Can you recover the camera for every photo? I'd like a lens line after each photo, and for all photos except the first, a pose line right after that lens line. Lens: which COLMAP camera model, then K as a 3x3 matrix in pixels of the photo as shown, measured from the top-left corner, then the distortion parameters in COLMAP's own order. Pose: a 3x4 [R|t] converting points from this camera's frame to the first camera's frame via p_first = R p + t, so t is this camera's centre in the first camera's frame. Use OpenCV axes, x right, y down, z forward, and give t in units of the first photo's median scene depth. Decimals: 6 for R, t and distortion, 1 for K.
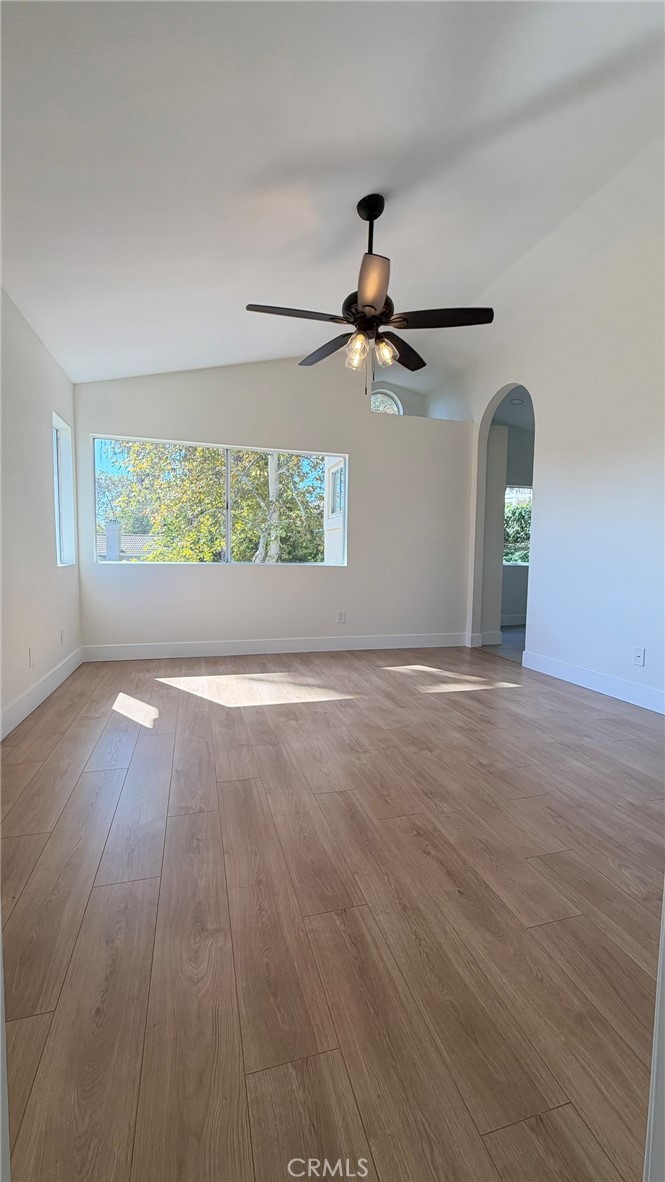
lens RADIAL K [[469.7, 0, 330.0], [0, 469.7, 592.3], [0, 0, 1]] dist [-0.007064, 0.002899]
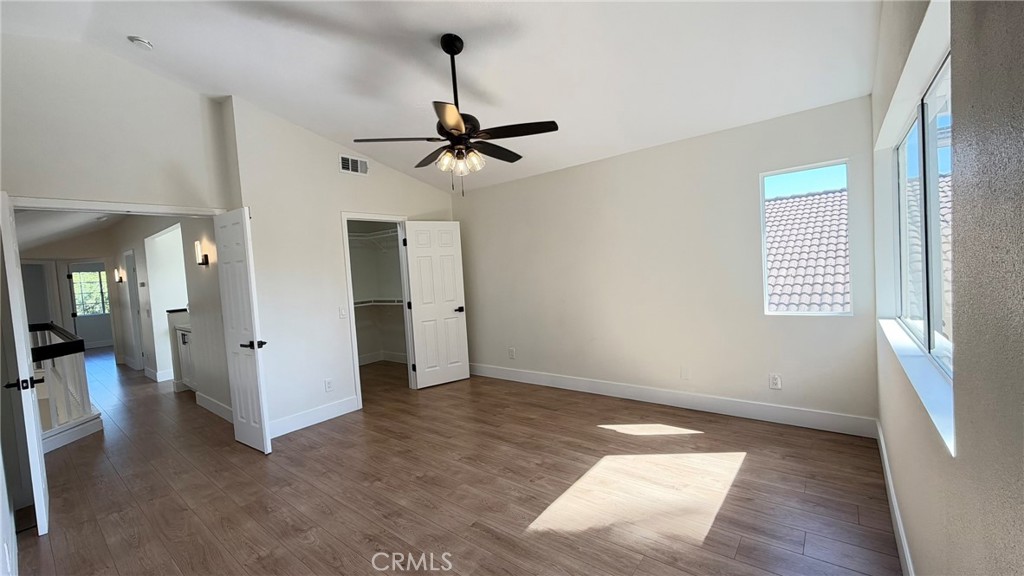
lens RADIAL K [[406.9, 0, 505.2], [0, 406.9, 284.8], [0, 0, 1]] dist [-0.007064, 0.002899]
pose [[-0.821651, 0.061231, -0.566693, 0.626513], [0.004569, 0.994889, 0.100873, -0.314553], [0.569973, 0.080293, -0.817731, 2.031207]]
